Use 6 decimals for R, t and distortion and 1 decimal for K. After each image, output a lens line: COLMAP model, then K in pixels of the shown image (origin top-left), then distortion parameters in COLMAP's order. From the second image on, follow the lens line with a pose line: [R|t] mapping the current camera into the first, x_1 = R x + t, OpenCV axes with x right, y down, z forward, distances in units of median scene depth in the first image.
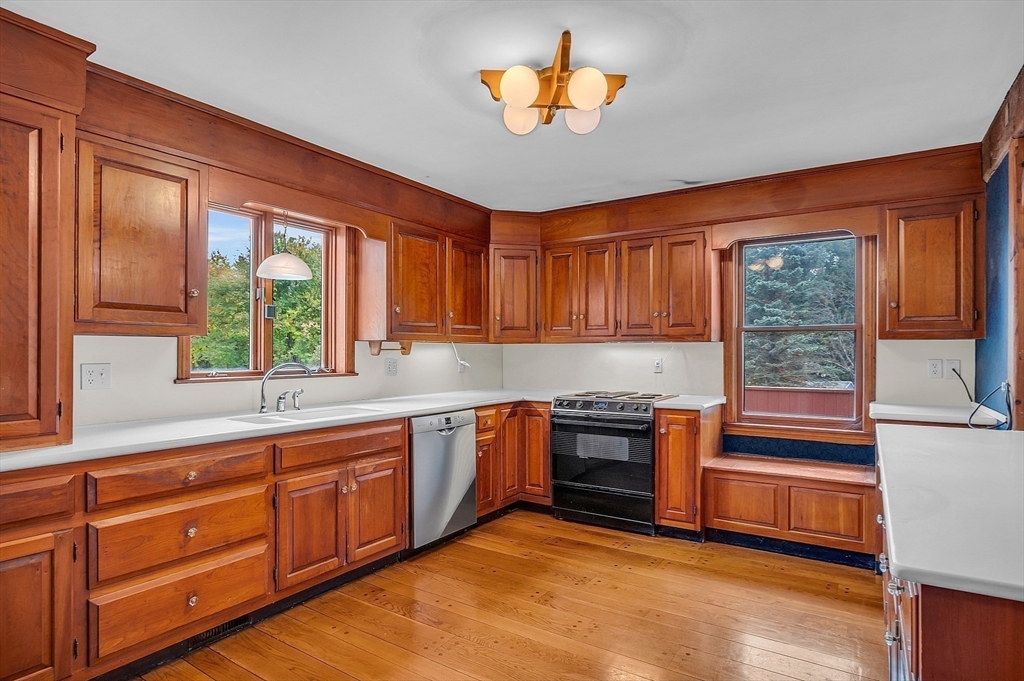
lens RADIAL K [[544.2, 0, 511.4], [0, 544.2, 351.9], [0, 0, 1]] dist [-0.004936, -0.000602]
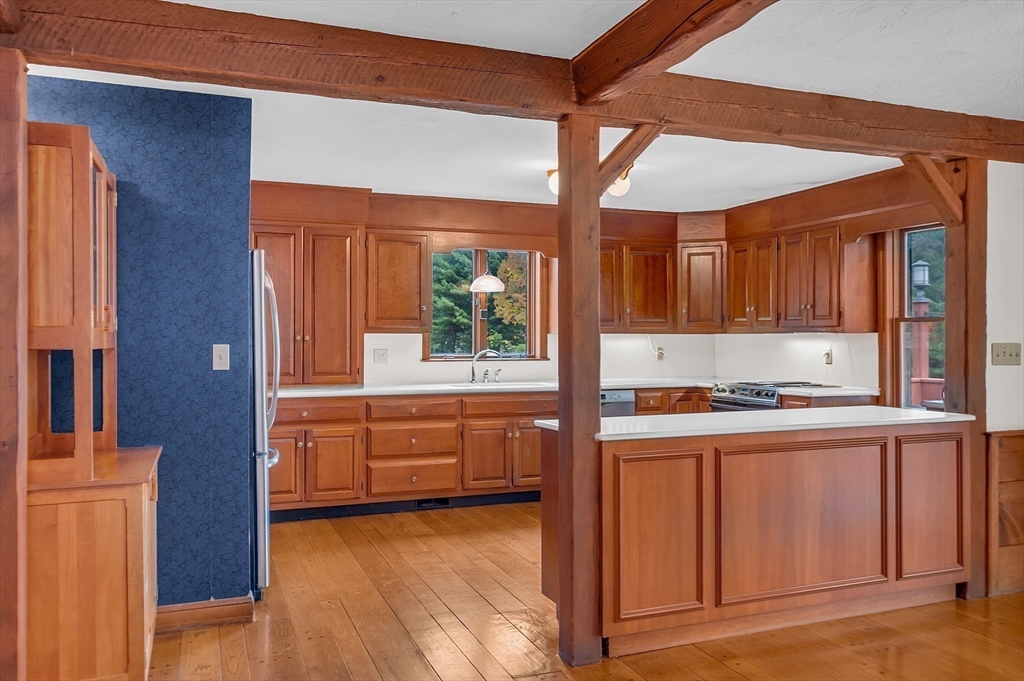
lens RADIAL K [[798.0, 0, 512.0], [0, 798.0, 340.5], [0, 0, 1]] dist [0.001020, 0.000363]
pose [[0.822270, 0.001097, -0.569097, 0.939599], [0.000329, 0.999997, 0.002403, -0.011358], [0.569098, -0.002163, 0.822267, -0.792982]]
